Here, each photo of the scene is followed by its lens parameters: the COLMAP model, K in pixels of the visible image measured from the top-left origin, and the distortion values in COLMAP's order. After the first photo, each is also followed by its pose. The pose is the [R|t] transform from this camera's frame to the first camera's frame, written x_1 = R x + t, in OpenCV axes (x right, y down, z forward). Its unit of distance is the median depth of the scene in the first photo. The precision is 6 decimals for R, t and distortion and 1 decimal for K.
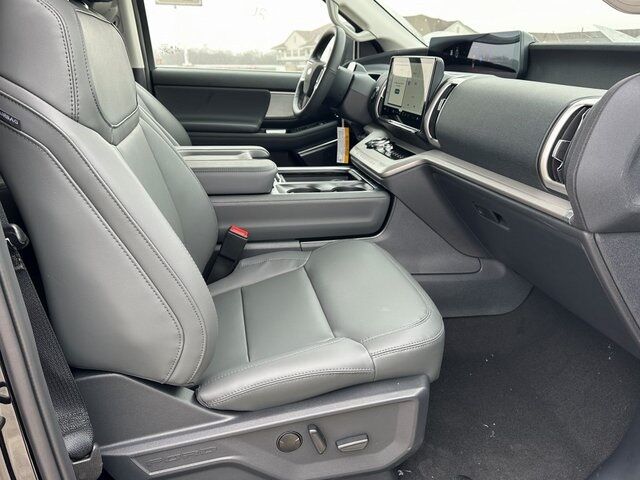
lens RADIAL K [[532.7, 0, 320.0], [0, 532.7, 240.0], [0, 0, 1]] dist [0.096888, -0.000970]
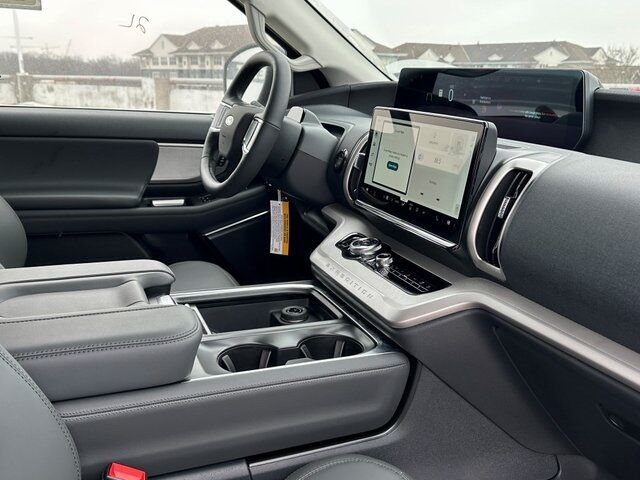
lens RADIAL K [[604.2, 0, 320.0], [0, 604.2, 240.0], [0, 0, 1]] dist [0.197239, -0.356512]
pose [[0.979647, -0.036409, 0.197398, -0.061752], [0.046218, 0.997903, -0.045315, -0.141824], [-0.195335, 0.053516, 0.979275, 0.303650]]
